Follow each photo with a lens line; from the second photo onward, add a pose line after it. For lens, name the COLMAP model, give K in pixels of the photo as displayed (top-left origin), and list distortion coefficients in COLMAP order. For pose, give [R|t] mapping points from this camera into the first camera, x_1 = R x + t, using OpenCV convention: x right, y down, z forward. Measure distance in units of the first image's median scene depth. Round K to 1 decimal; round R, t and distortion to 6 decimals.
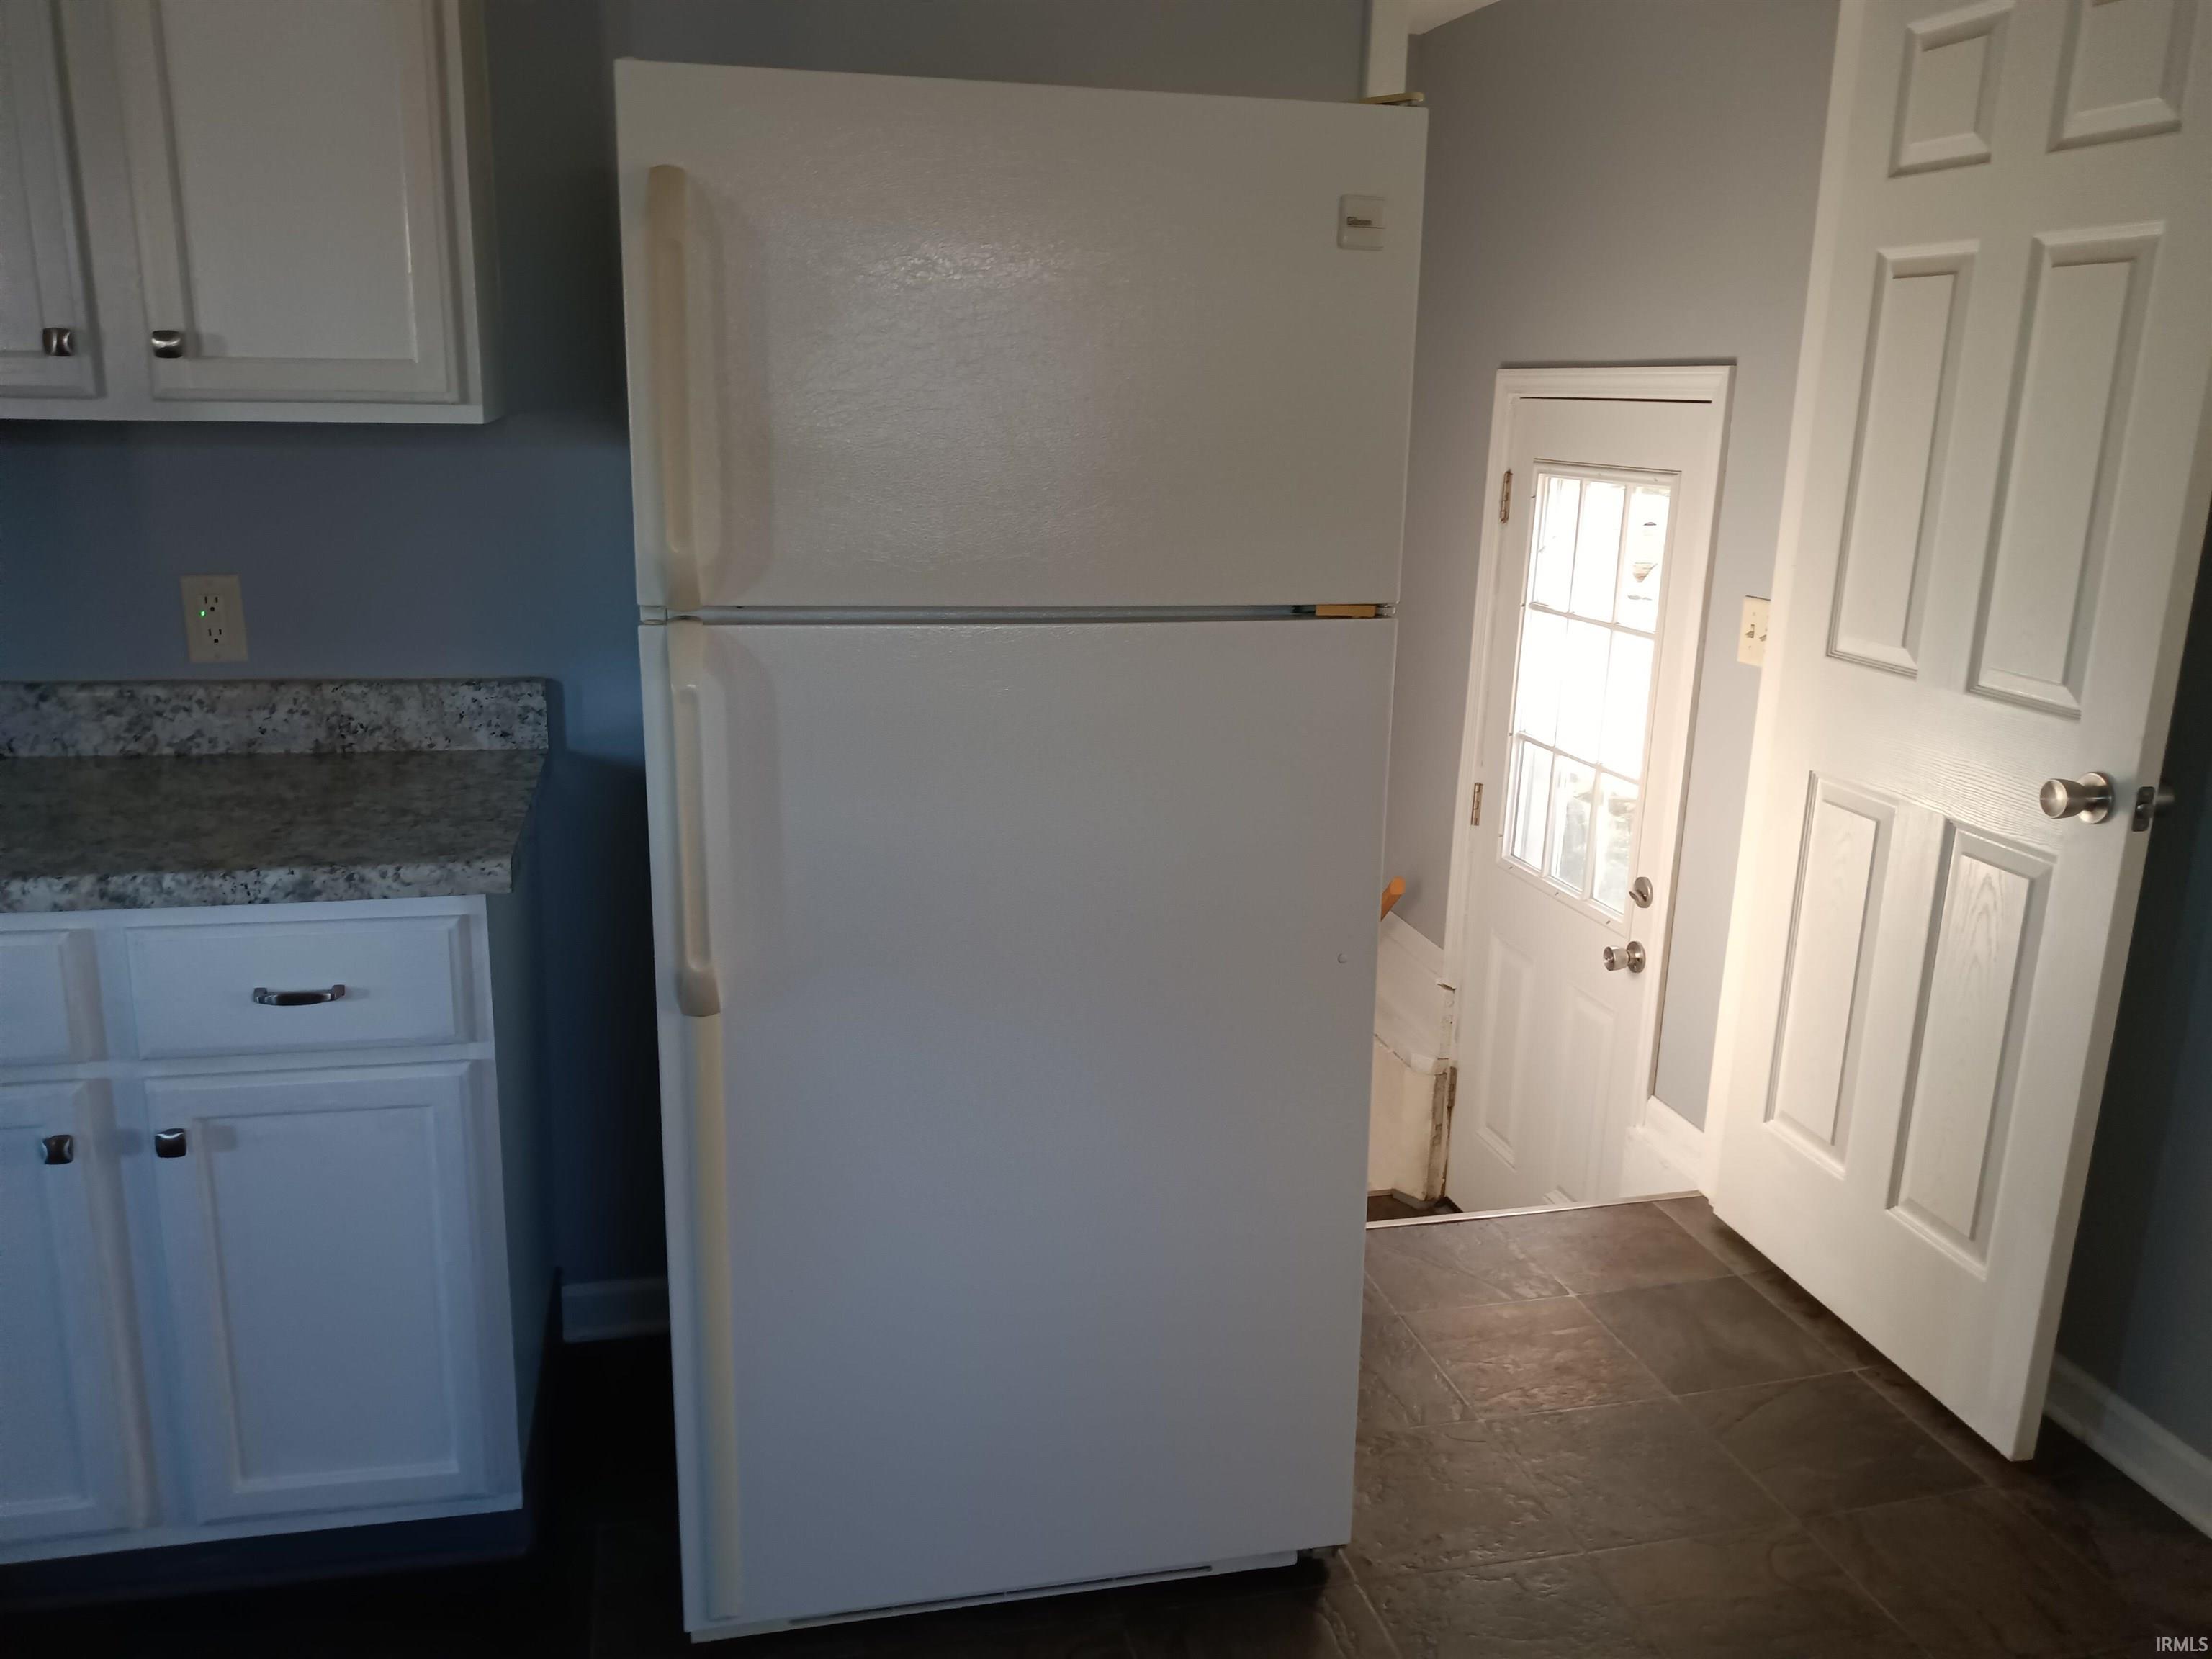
lens RADIAL K [[1740.4, 0, 1103.8], [0, 1740.4, 818.0], [0, 0, 1]] dist [0.051124, -0.091180]
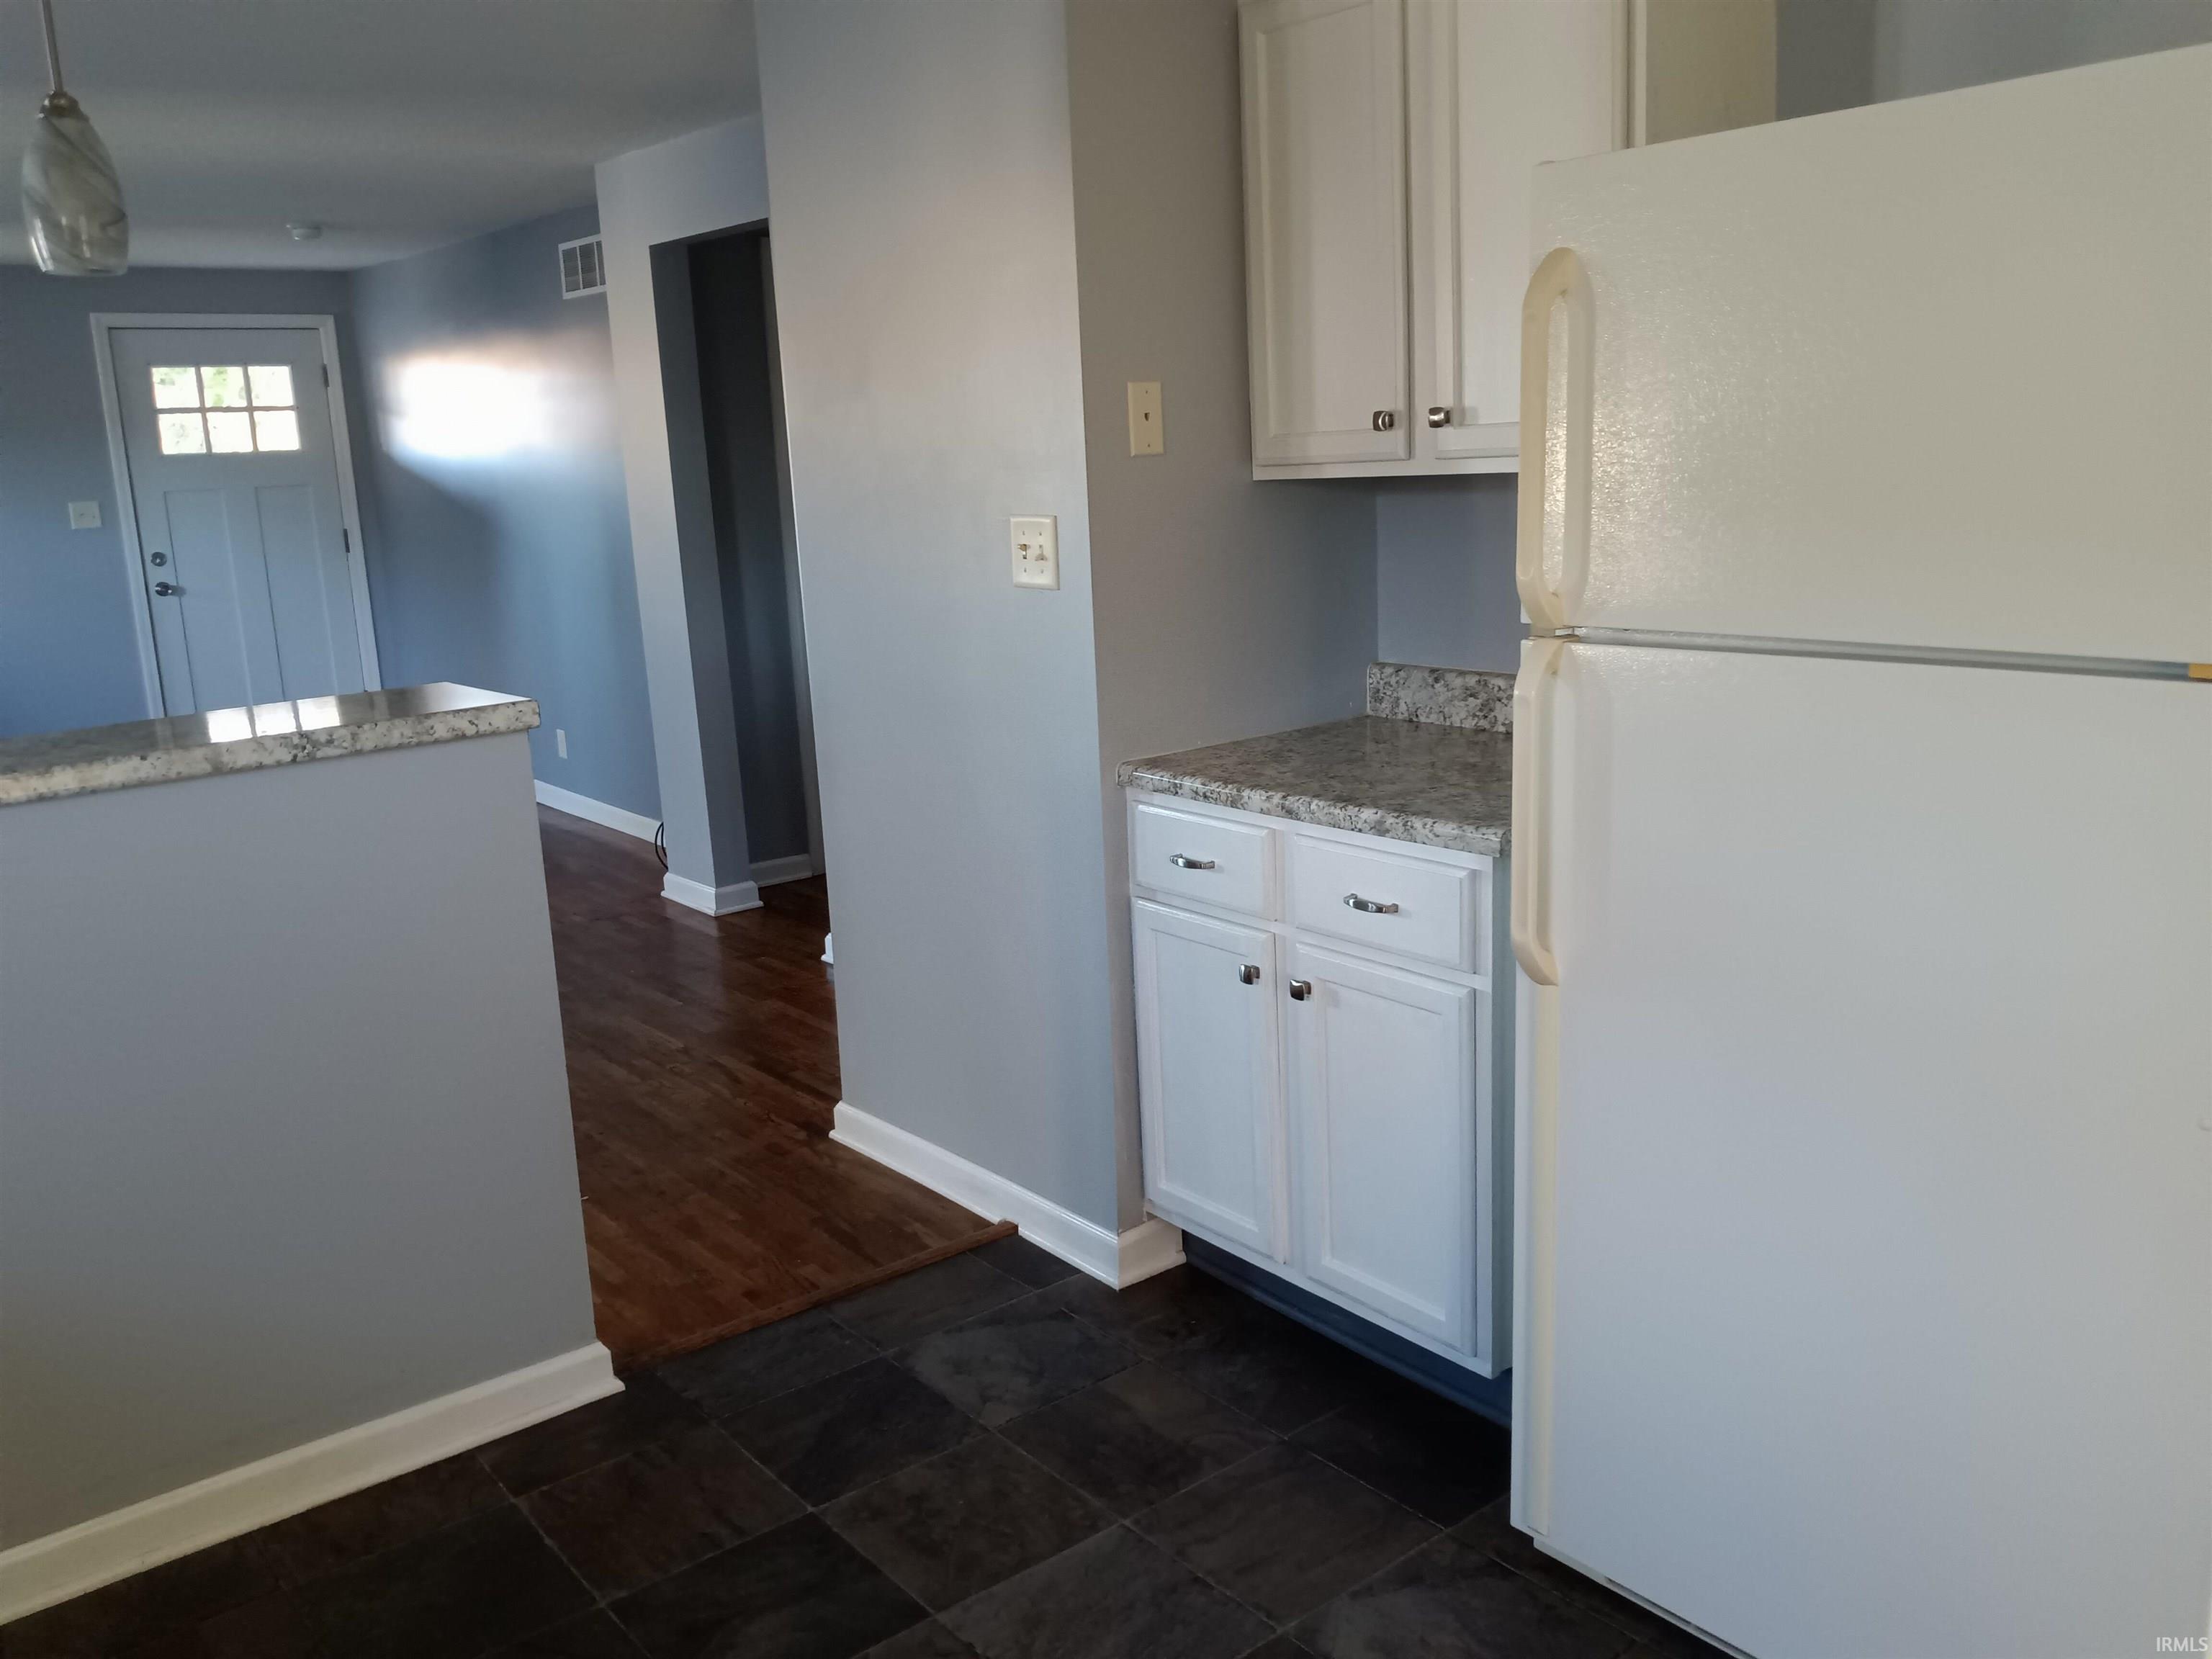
lens RADIAL K [[1837.0, 0, 1102.5], [0, 1837.0, 842.9], [0, 0, 1]] dist [0.106675, -0.153210]
pose [[0.406926, 0.151663, -0.900783, 0.694707], [-0.161322, 0.982552, 0.092553, -0.041264], [0.899103, 0.107654, 0.424293, 0.205913]]
